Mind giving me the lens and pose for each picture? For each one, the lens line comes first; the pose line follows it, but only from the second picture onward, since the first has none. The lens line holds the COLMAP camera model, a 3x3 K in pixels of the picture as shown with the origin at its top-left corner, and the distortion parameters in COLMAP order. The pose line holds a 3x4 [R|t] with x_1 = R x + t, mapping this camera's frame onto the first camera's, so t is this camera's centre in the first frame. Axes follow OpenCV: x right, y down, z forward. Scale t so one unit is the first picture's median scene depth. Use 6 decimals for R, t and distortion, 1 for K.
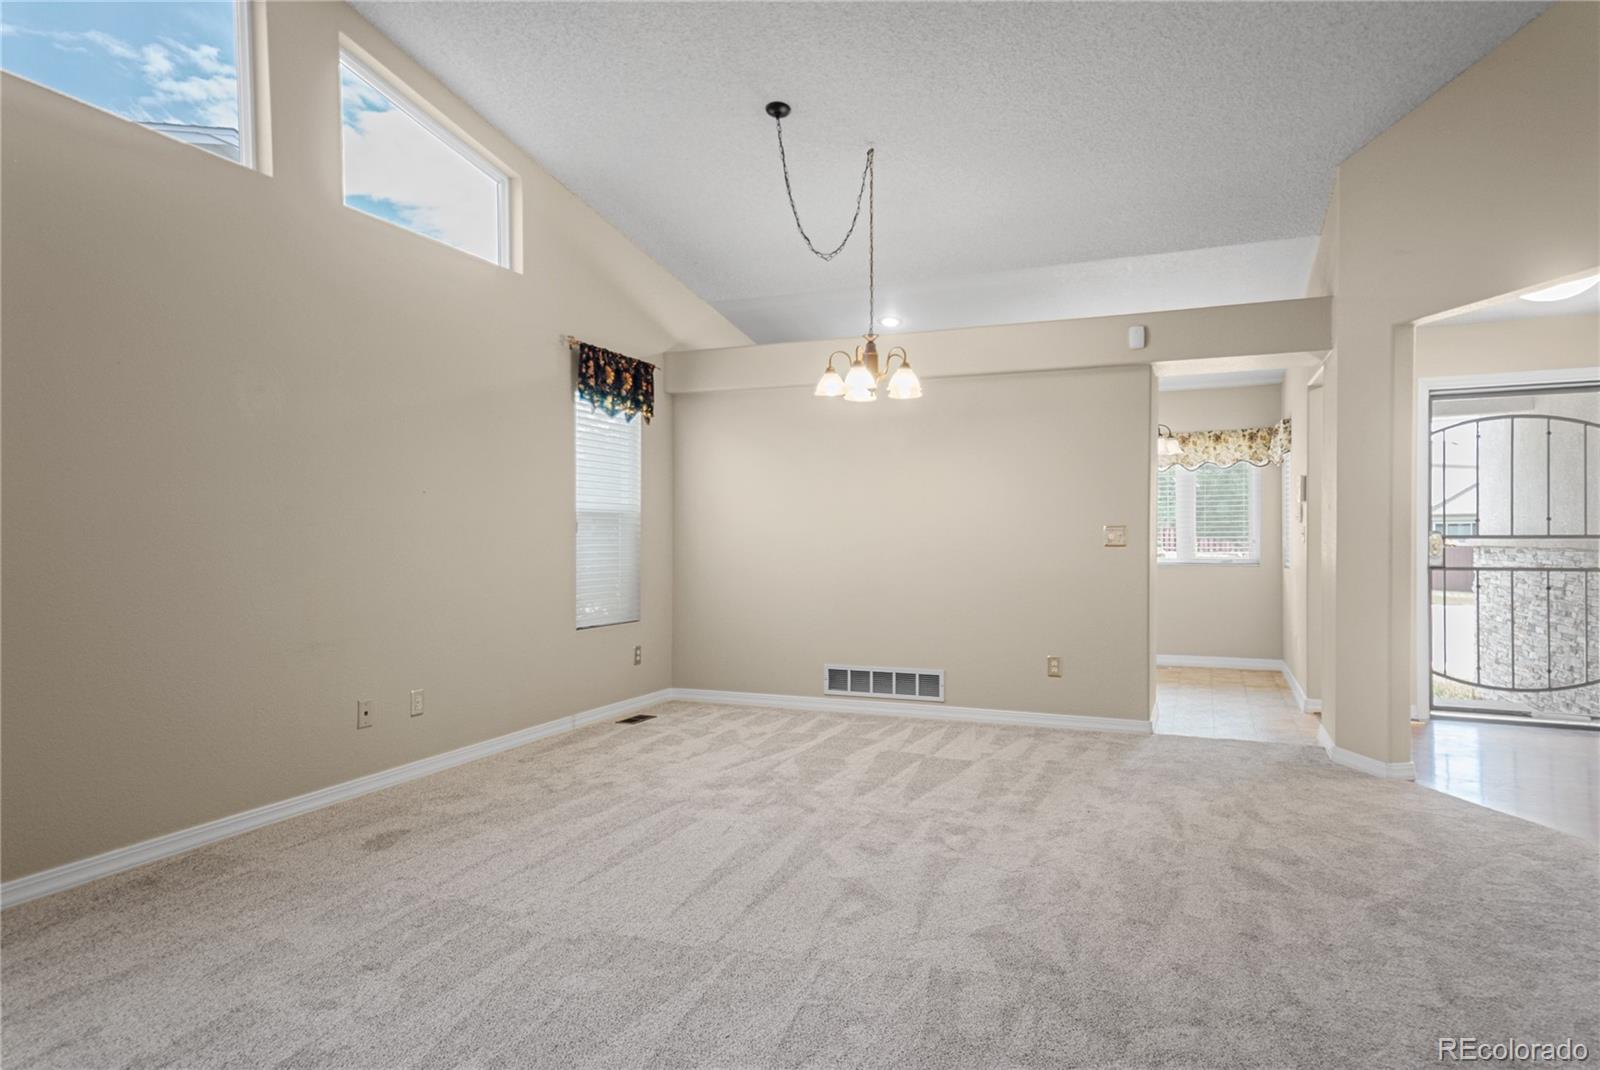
lens RADIAL K [[957.3, 0, 795.4], [0, 957.3, 528.4], [0, 0, 1]] dist [0.048809, 0.000419]
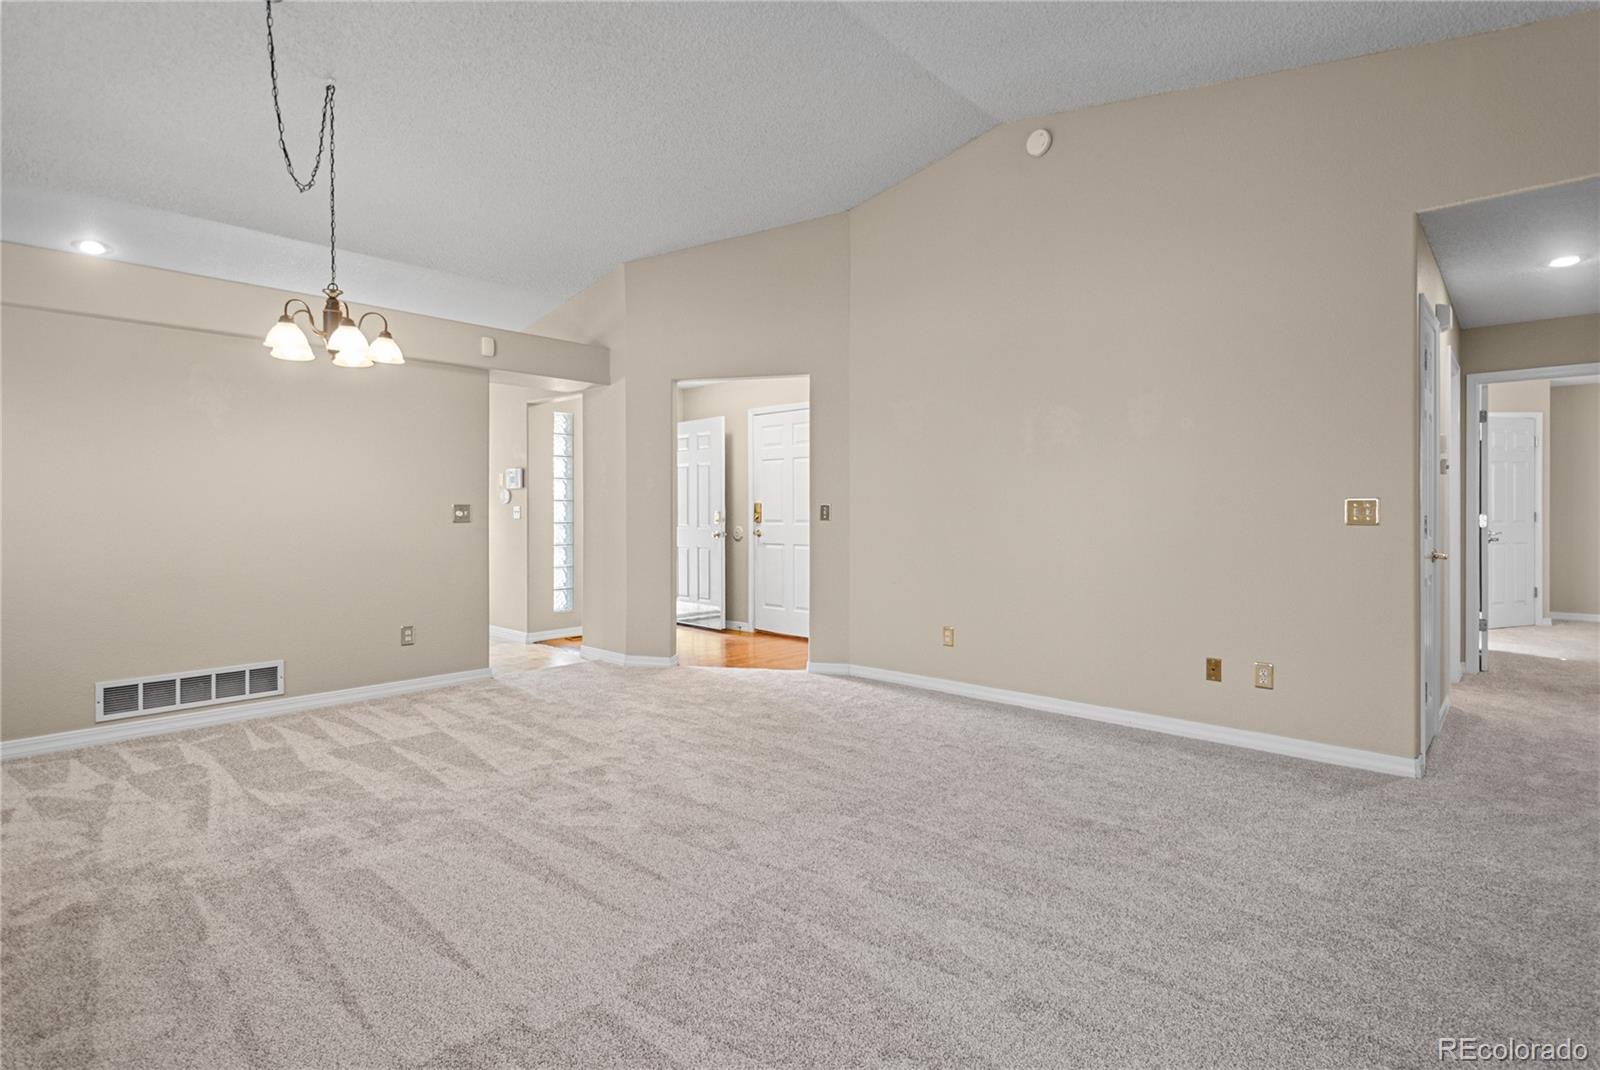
lens RADIAL K [[763.1, 0, 799.2], [0, 763.1, 514.3], [0, 0, 1]] dist [0.002227, 0.000063]
pose [[0.362431, -0.003863, 0.932003, -0.428423], [-0.003957, 0.999976, 0.005684, 0.001788], [-0.932002, -0.005748, 0.362407, 0.331874]]
